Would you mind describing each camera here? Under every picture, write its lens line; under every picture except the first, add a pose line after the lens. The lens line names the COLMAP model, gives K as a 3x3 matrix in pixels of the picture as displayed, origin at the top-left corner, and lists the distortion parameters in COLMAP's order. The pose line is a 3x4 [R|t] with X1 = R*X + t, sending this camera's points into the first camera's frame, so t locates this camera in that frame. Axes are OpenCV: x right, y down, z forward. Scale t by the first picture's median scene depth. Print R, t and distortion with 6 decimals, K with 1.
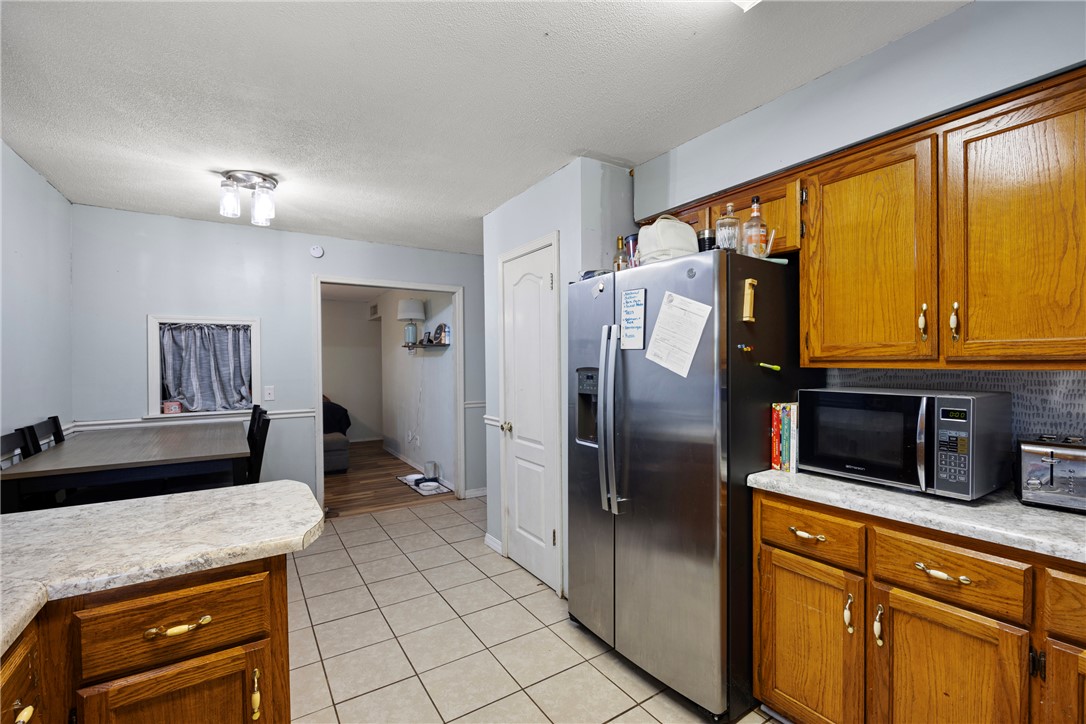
lens RADIAL K [[470.5, 0, 546.3], [0, 470.5, 365.9], [0, 0, 1]] dist [-0.023186, -0.000108]
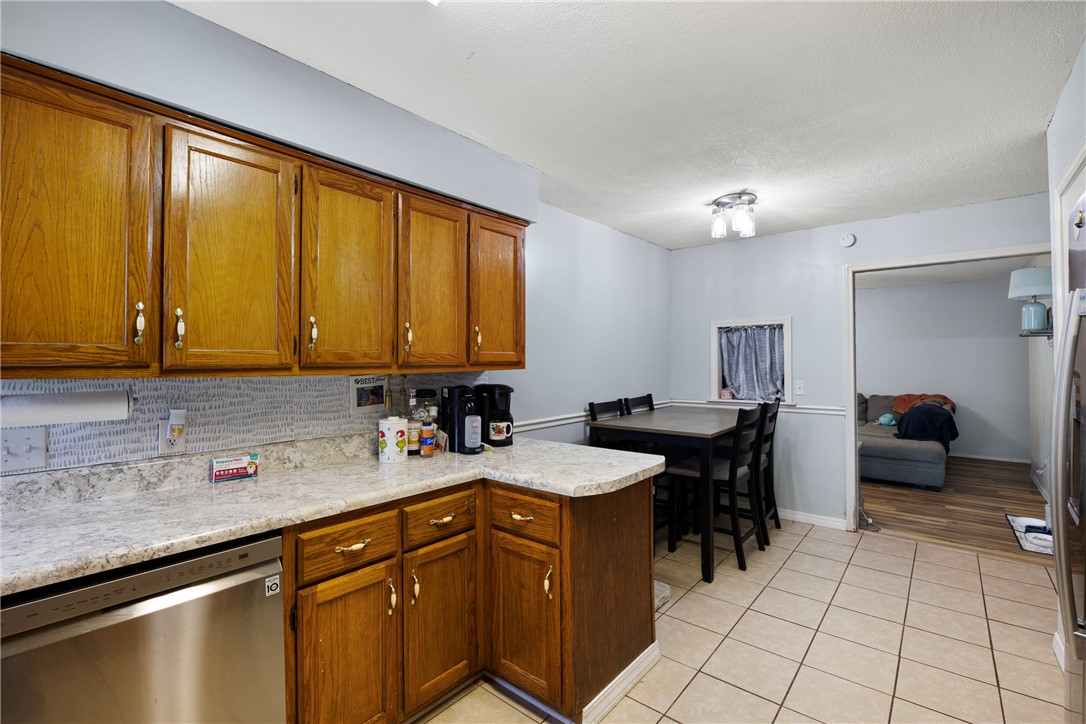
lens RADIAL K [[470.5, 0, 545.7], [0, 470.5, 355.7], [0, 0, 1]] dist [-0.023186, -0.000108]
pose [[0.281856, -0.003588, -0.959450, 0.265274], [-0.004888, 0.999975, -0.005176, -0.005863], [0.959444, 0.006149, 0.281832, 0.175641]]
